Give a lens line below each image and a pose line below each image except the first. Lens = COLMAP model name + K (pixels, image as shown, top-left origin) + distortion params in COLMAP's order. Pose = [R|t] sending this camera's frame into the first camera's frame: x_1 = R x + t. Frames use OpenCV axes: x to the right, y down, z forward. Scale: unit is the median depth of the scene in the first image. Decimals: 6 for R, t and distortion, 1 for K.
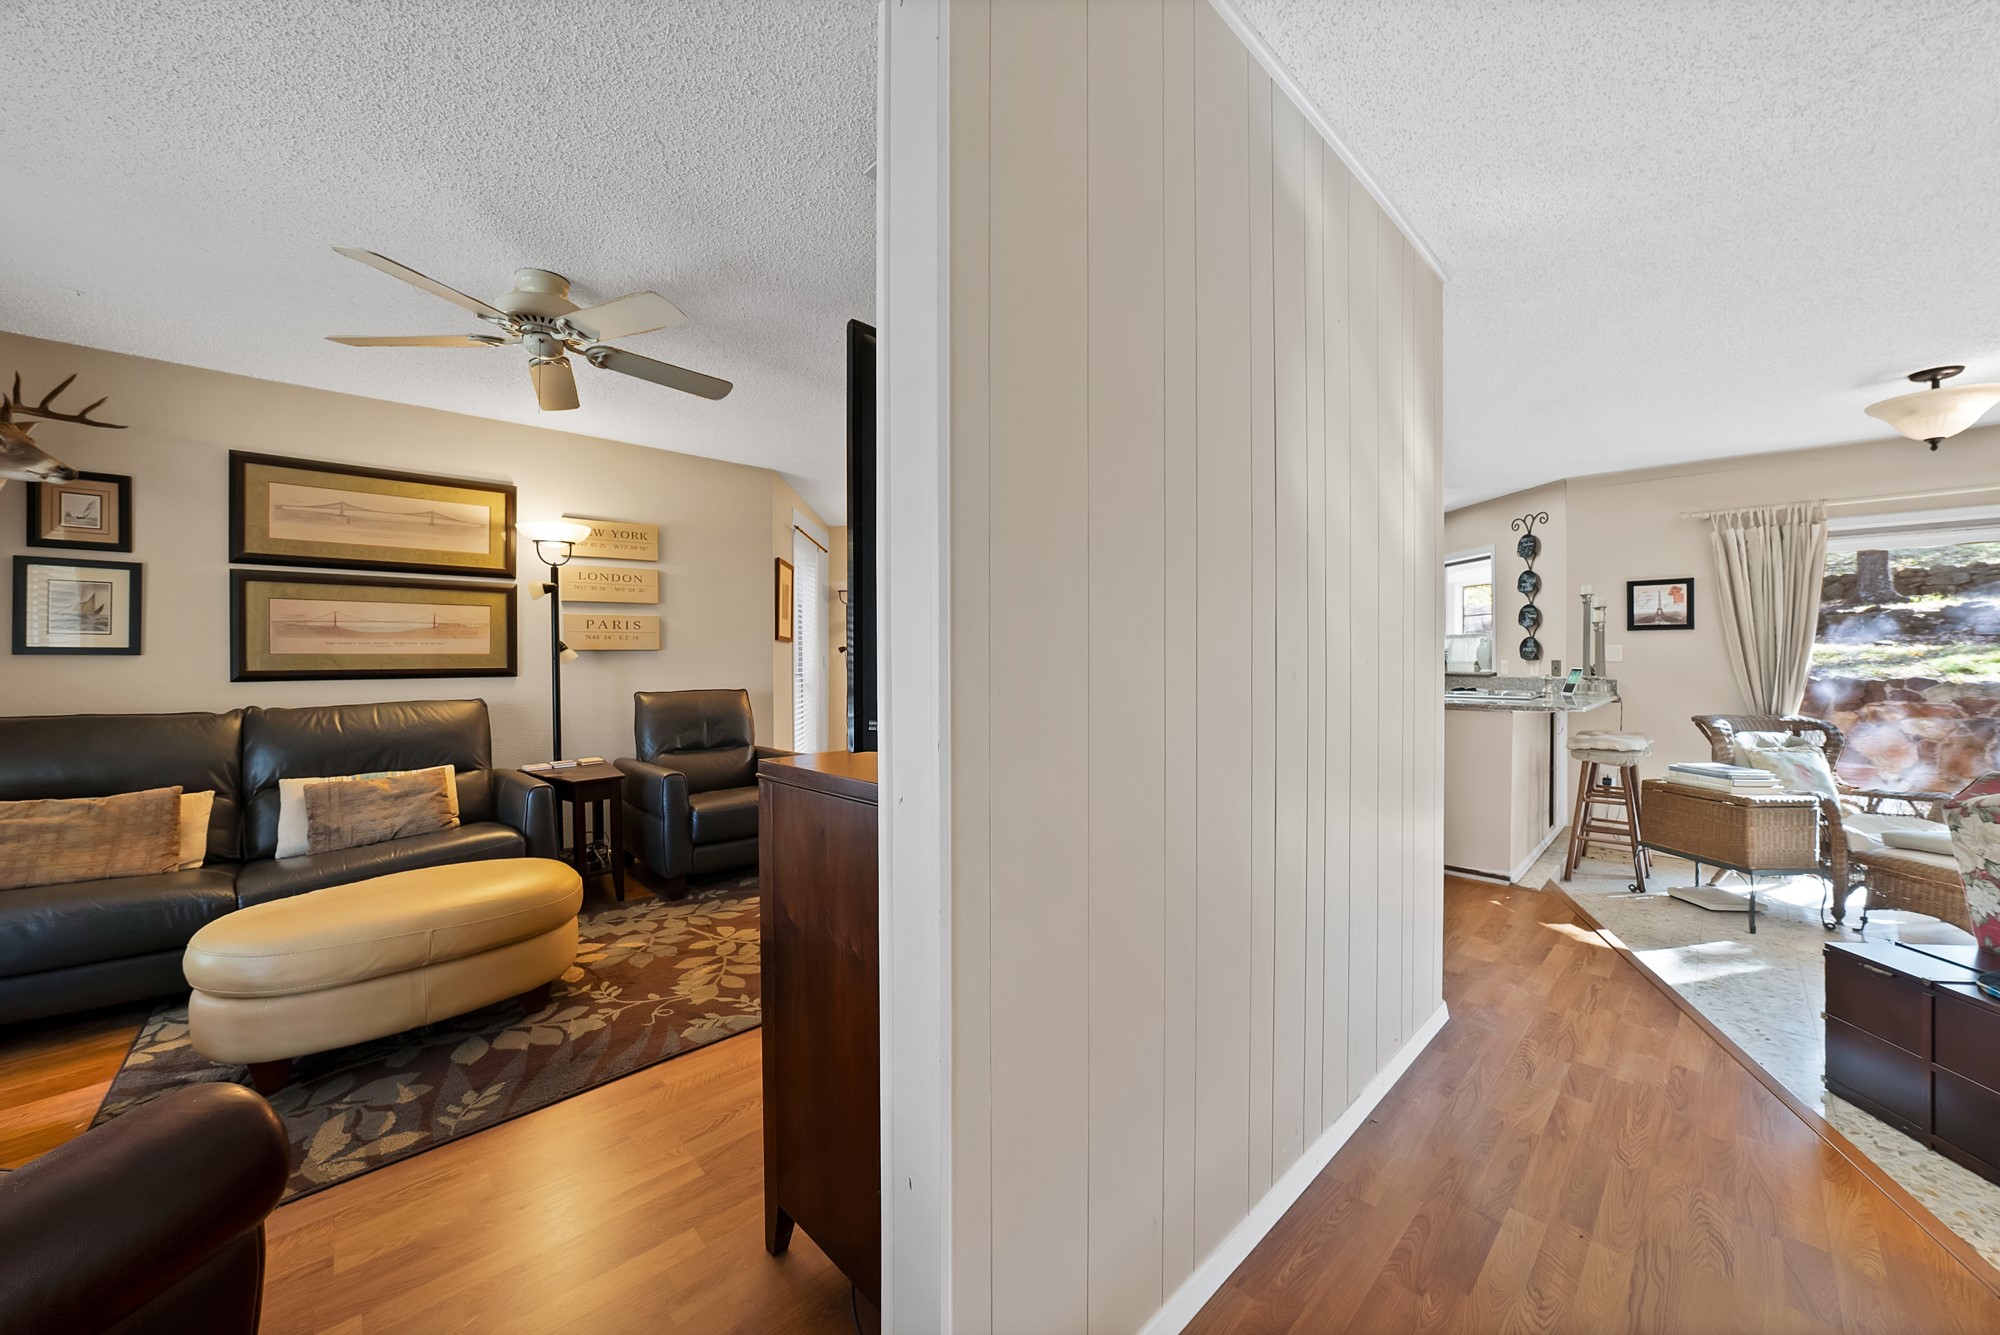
lens RADIAL K [[706.5, 0, 973.1], [0, 706.5, 660.8], [0, 0, 1]] dist [-0.026289, 0.005326]
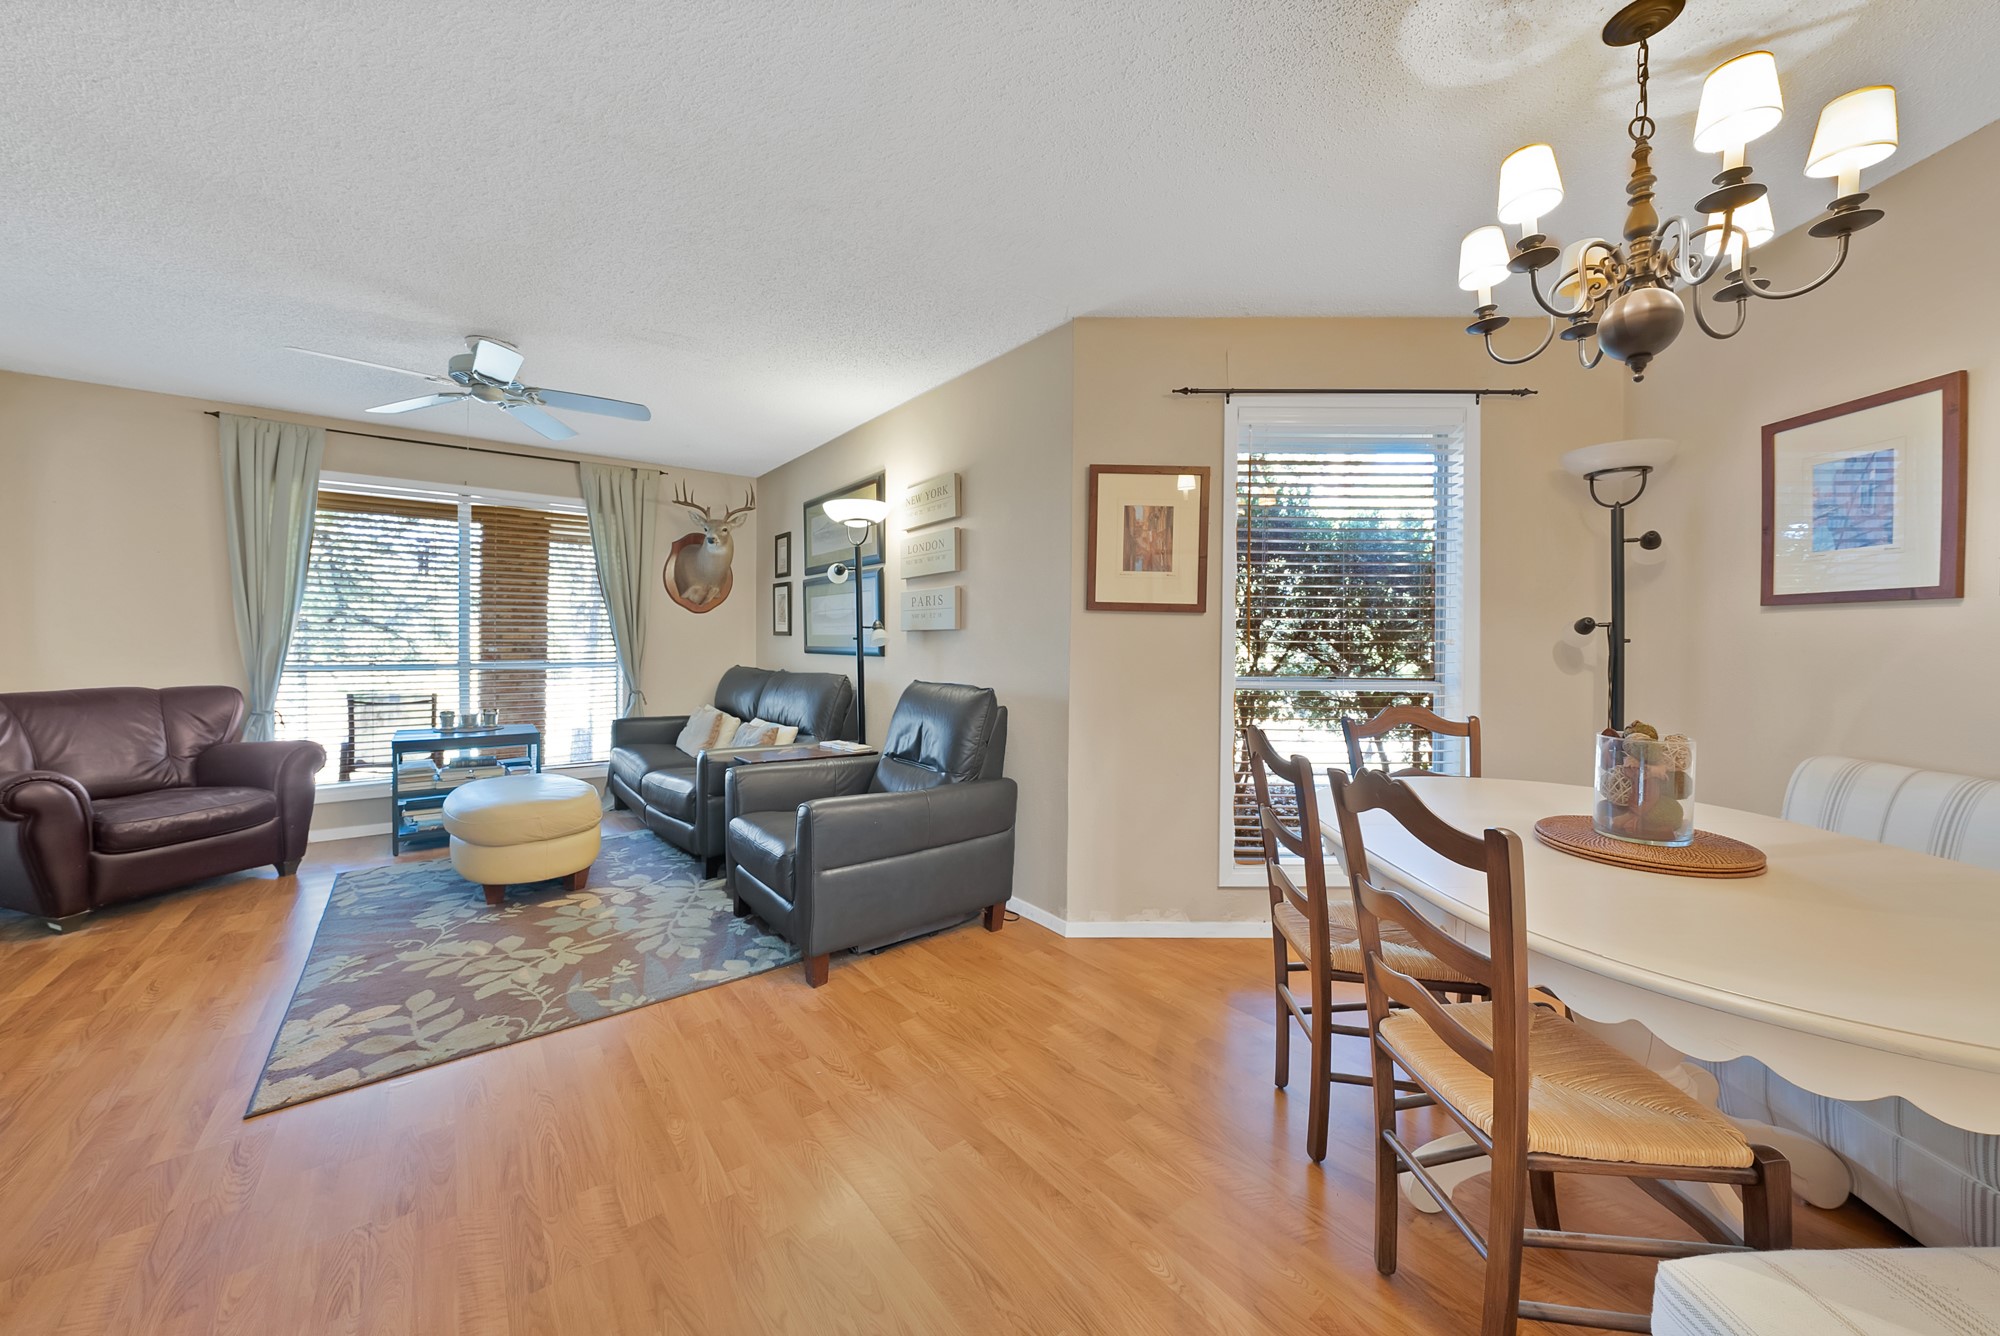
lens RADIAL K [[706.5, 0, 999.6], [0, 706.5, 651.9], [0, 0, 1]] dist [-0.026289, 0.005326]
pose [[-0.055324, 0.023394, -0.998194, 0.509280], [-0.010216, 0.999660, 0.023995, -0.016016], [0.998416, 0.011525, -0.055066, 1.627136]]
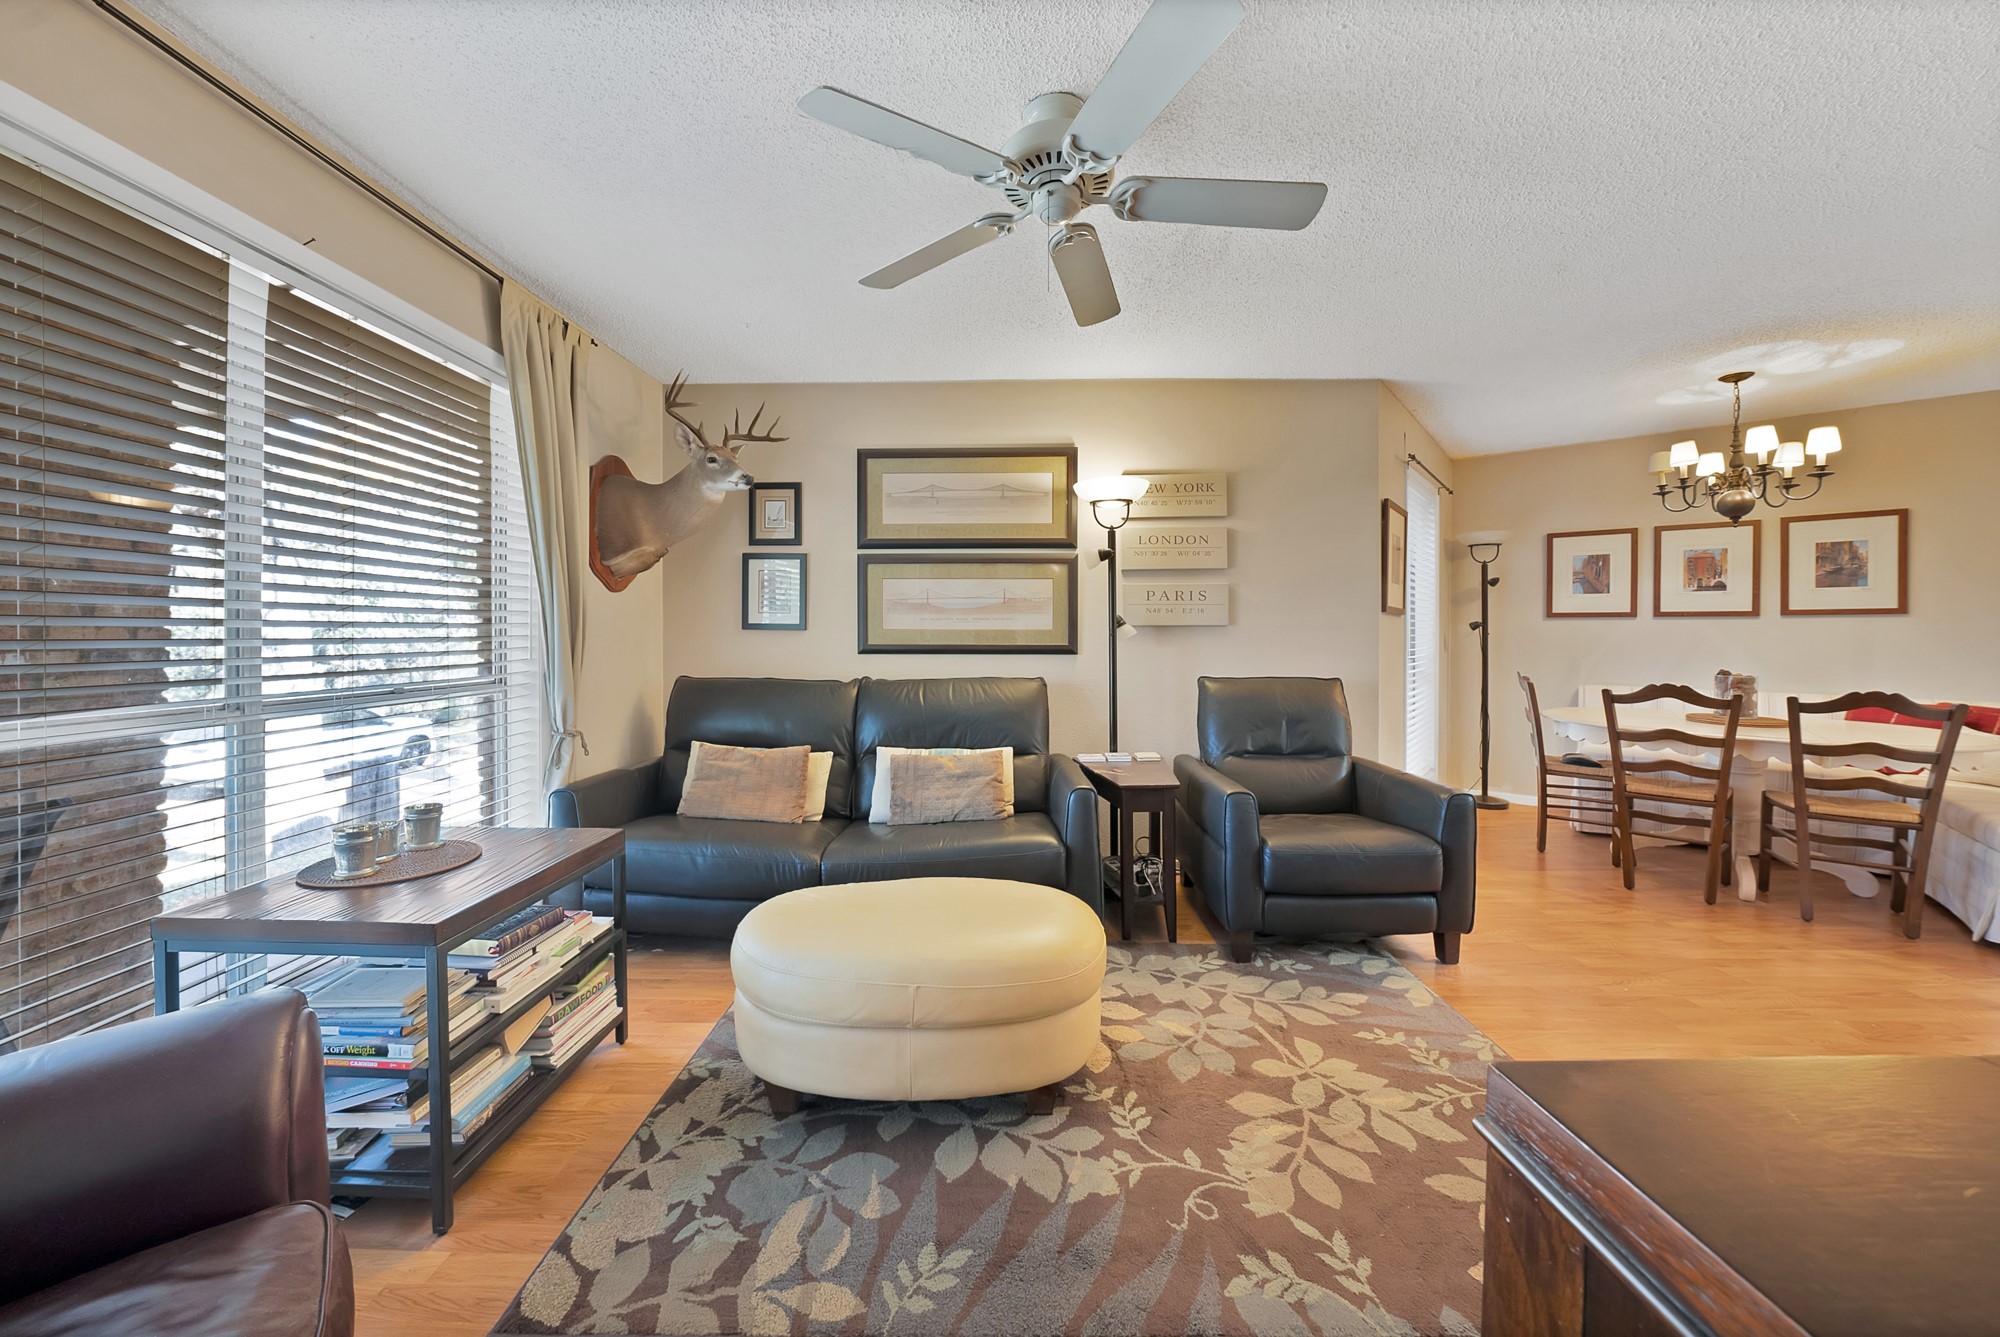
lens RADIAL K [[706.5, 0, 1000.6], [0, 706.5, 633.0], [0, 0, 1]] dist [-0.026289, 0.005326]
pose [[0.730578, 0.002849, -0.682823, -0.123931], [-0.009098, 0.999943, -0.005562, 0.000431], [0.682769, 0.010275, 0.730563, 0.337468]]
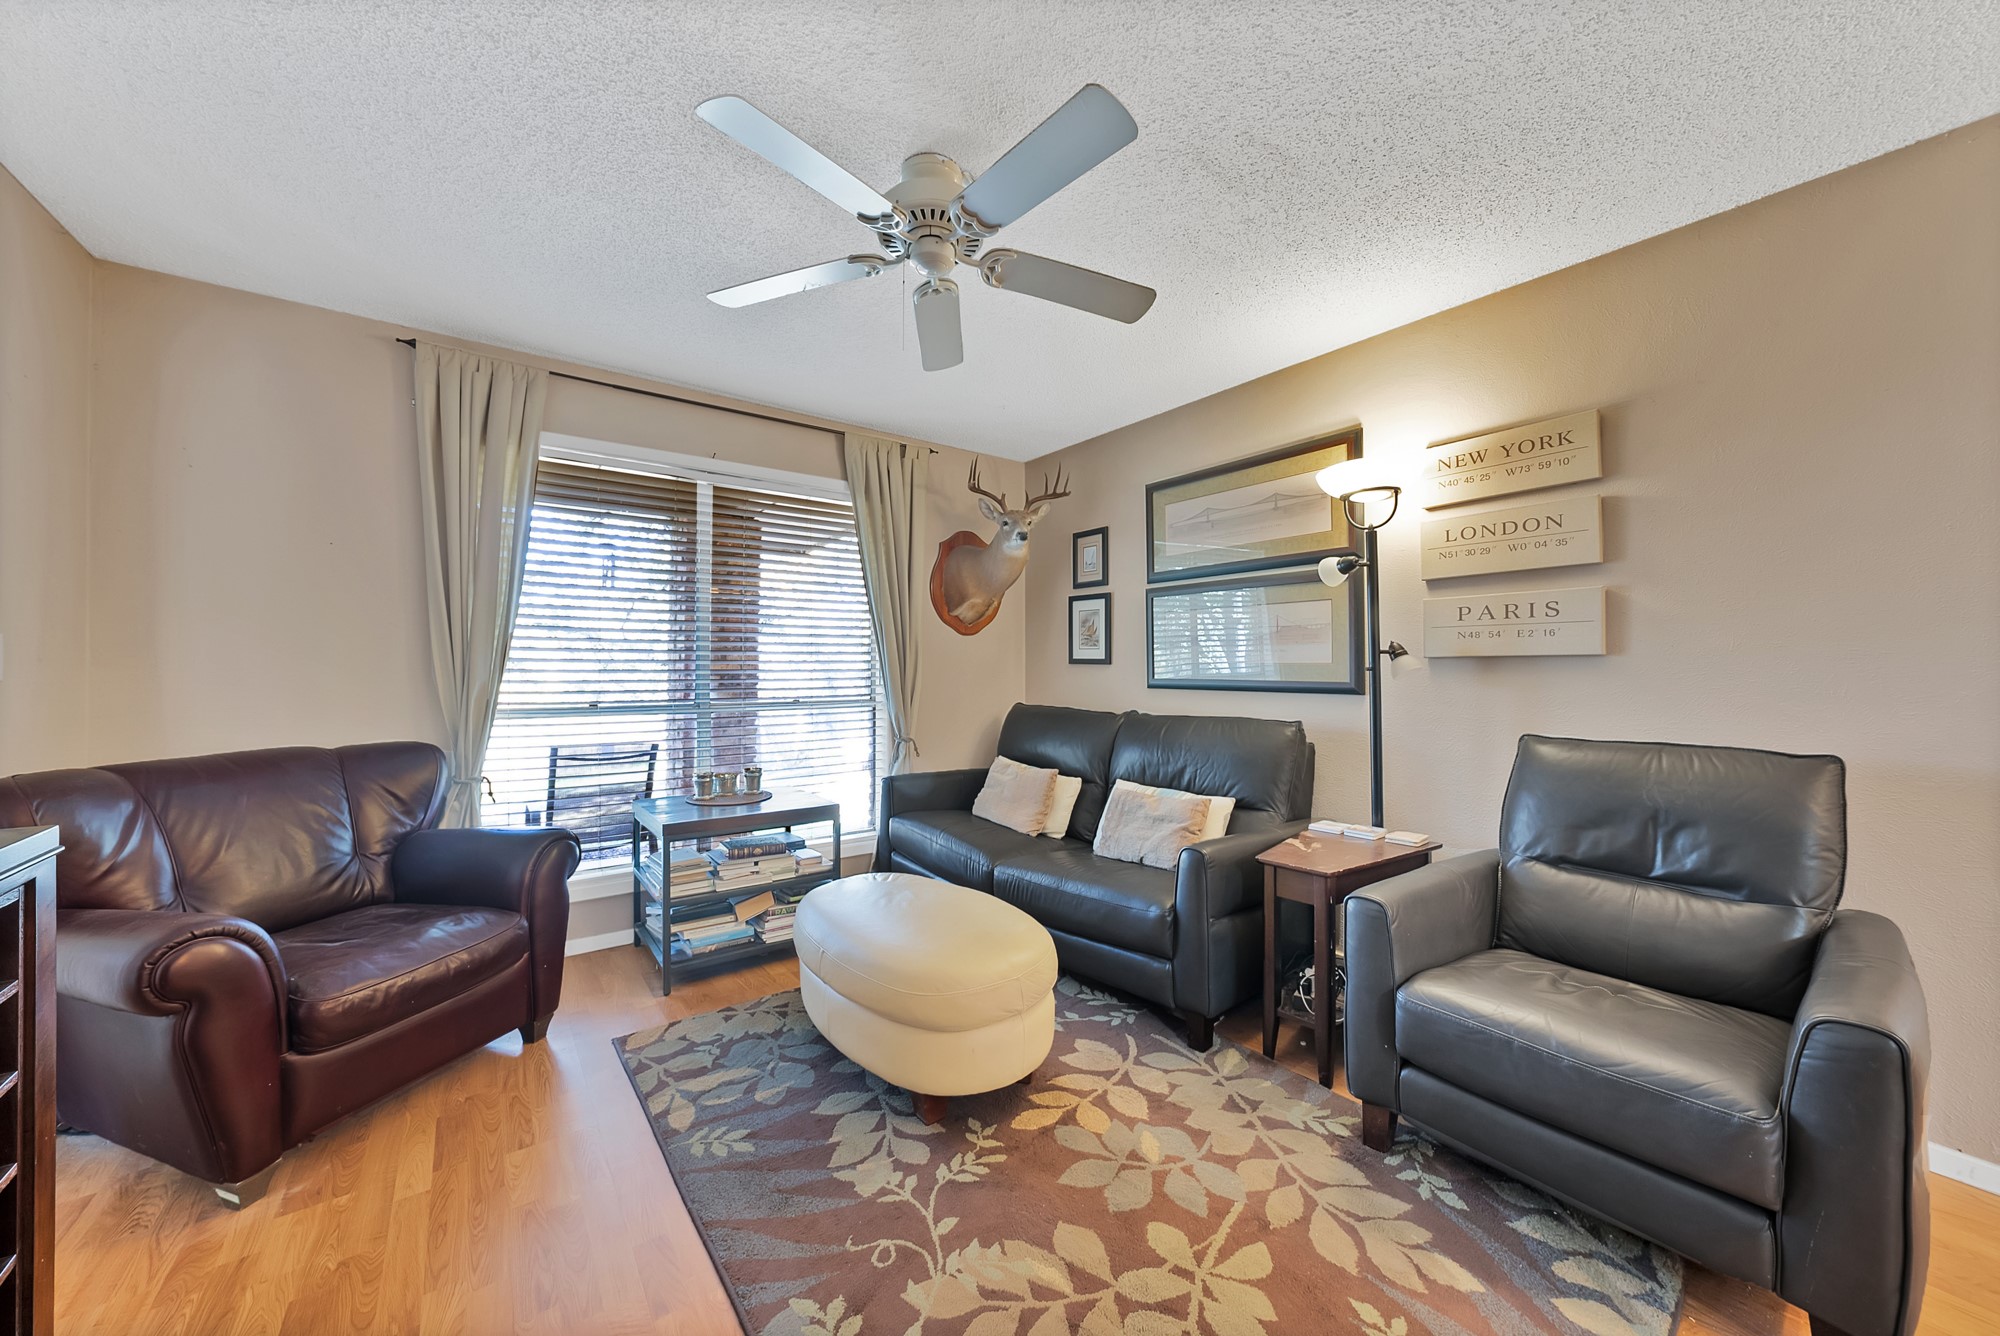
lens RADIAL K [[706.5, 0, 995.8], [0, 706.5, 668.8], [0, 0, 1]] dist [-0.026289, 0.005326]
pose [[-0.082967, 0.009824, -0.996504, 0.119401], [-0.005906, 0.999929, 0.010349, -0.012374], [0.996535, 0.006744, -0.082903, 0.908790]]
